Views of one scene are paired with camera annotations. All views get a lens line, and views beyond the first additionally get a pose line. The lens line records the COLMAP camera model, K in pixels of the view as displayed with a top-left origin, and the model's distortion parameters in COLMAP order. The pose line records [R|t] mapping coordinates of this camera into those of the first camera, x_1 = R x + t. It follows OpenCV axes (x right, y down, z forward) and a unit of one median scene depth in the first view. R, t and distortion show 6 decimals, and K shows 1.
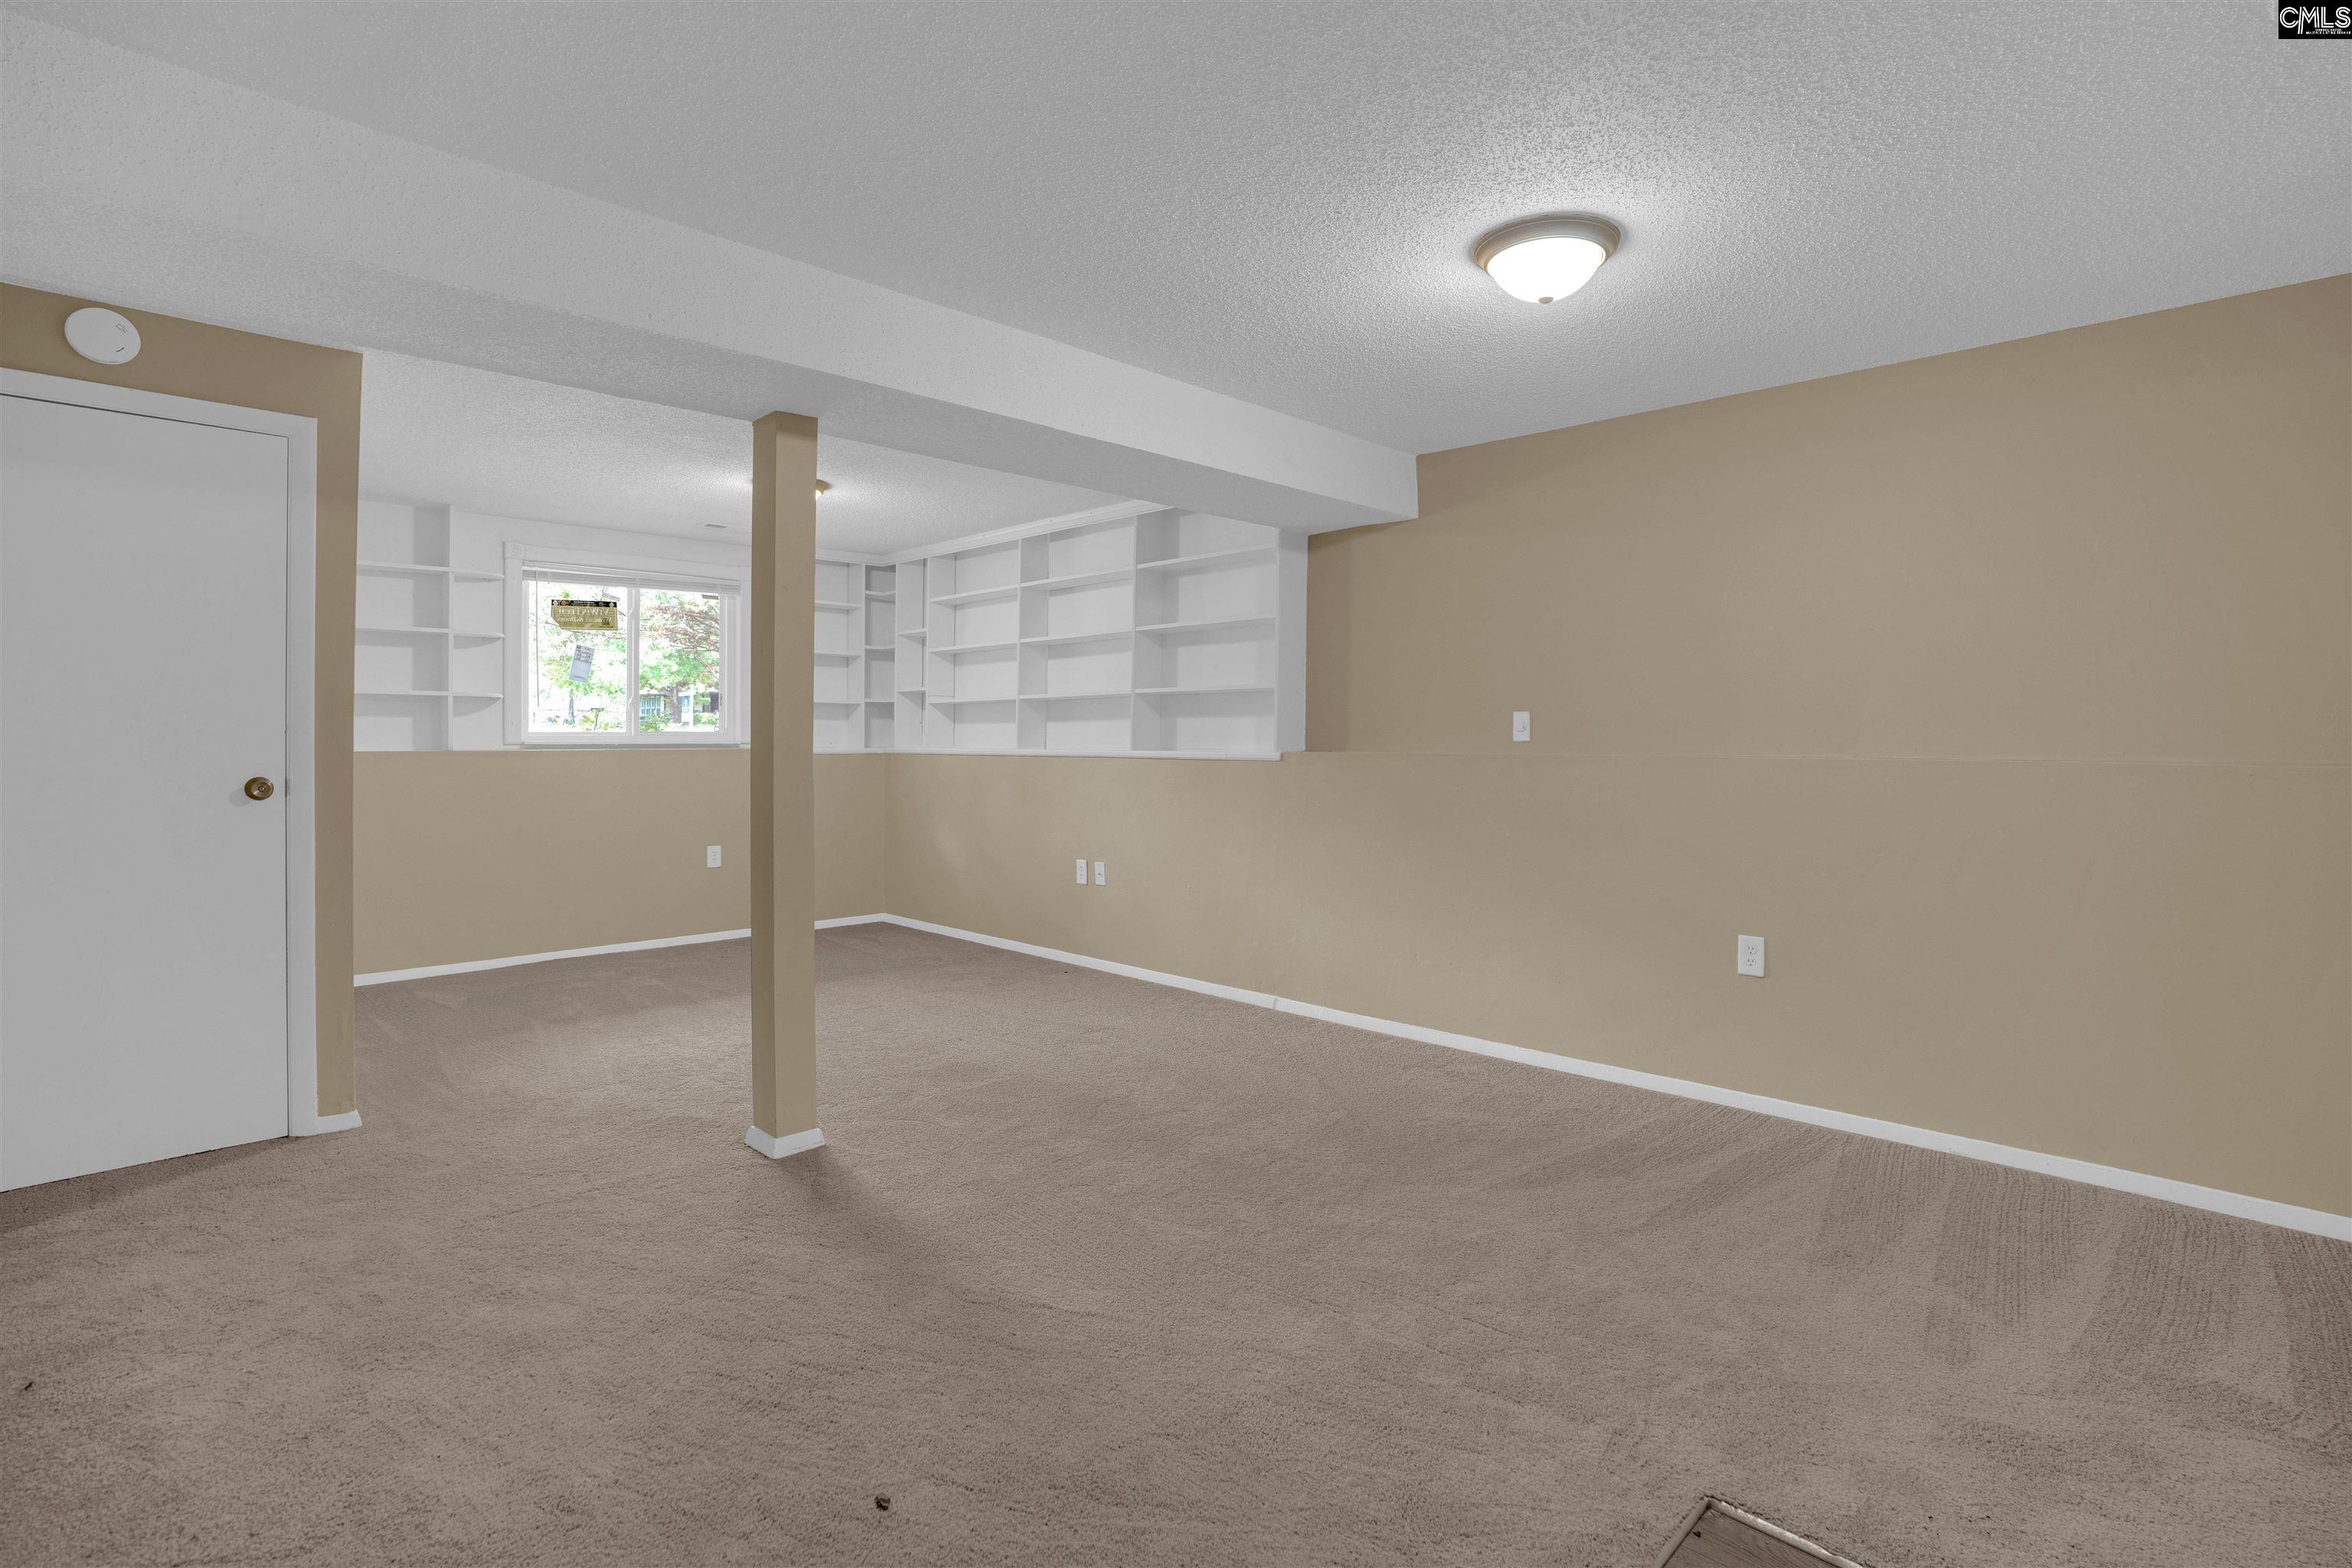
lens RADIAL K [[1087.8, 0, 1185.0], [0, 1087.8, 783.6], [0, 0, 1]] dist [-0.059332, 0.020212]
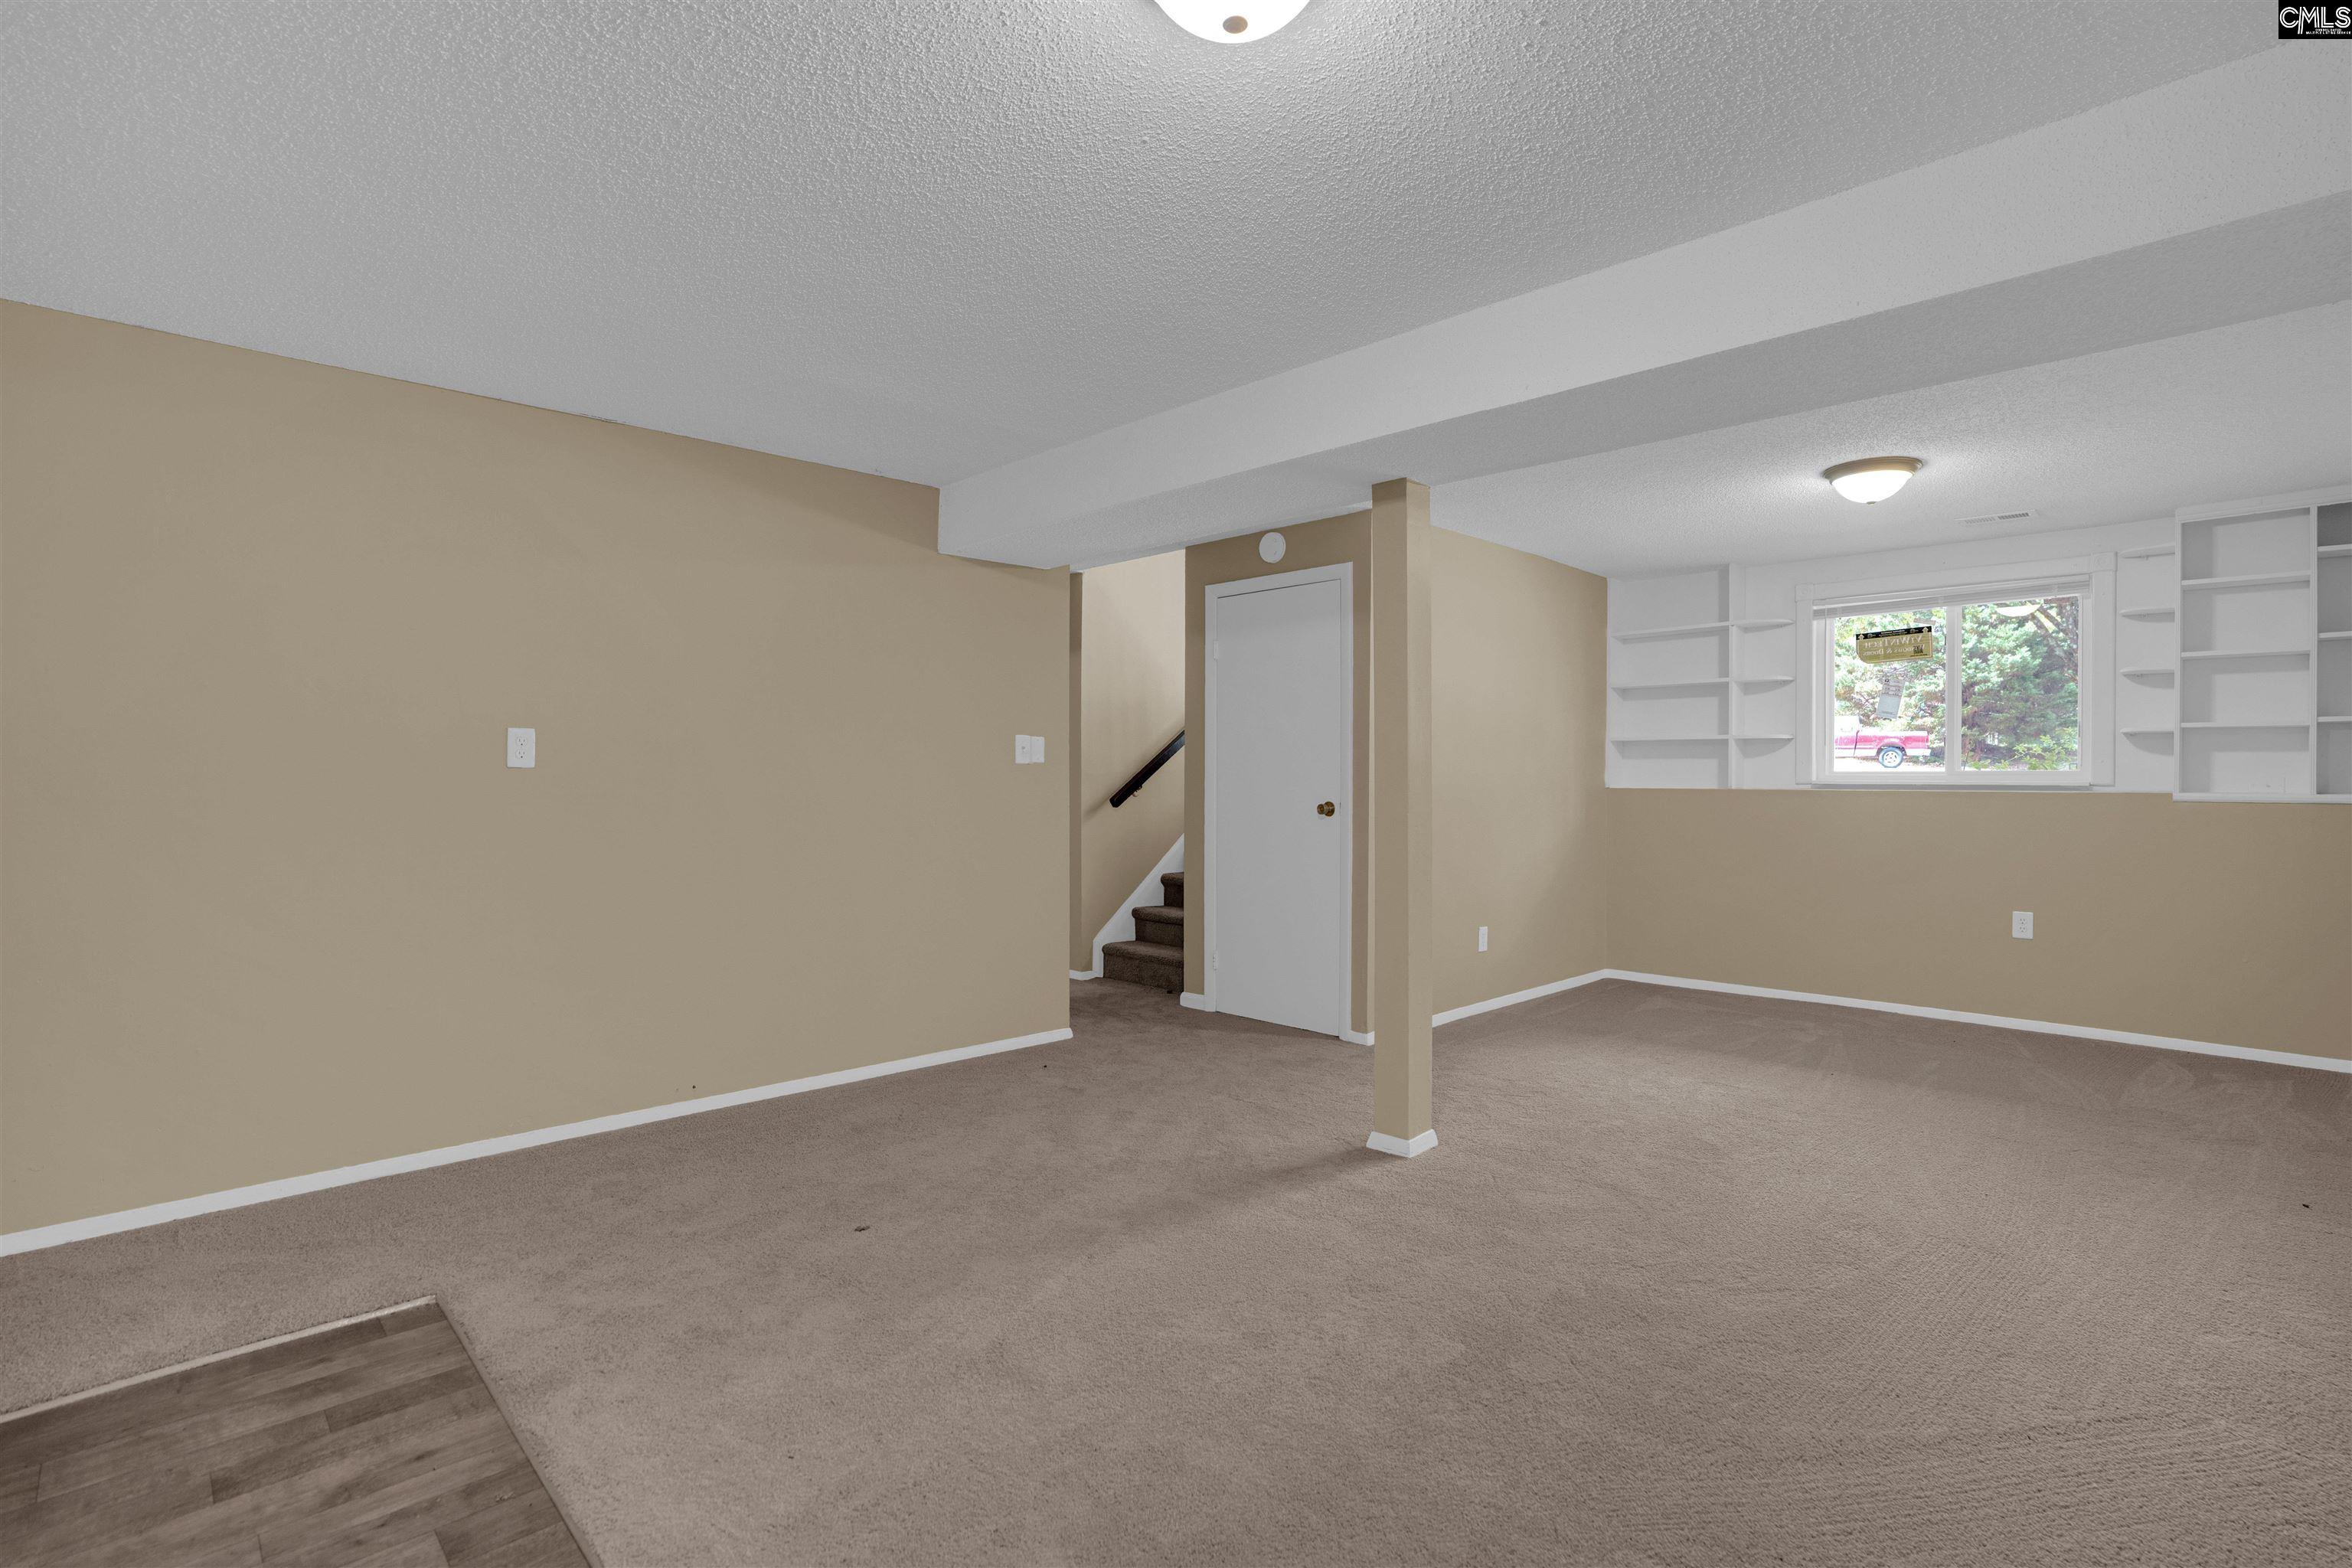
lens RADIAL K [[1087.8, 0, 1185.0], [0, 1087.8, 783.6], [0, 0, 1]] dist [-0.059332, 0.020212]
pose [[0.016224, 0.001457, -0.999867, 0.383560], [-0.044533, 0.999008, 0.000733, -0.011306], [0.998876, 0.044516, 0.016273, 0.401785]]
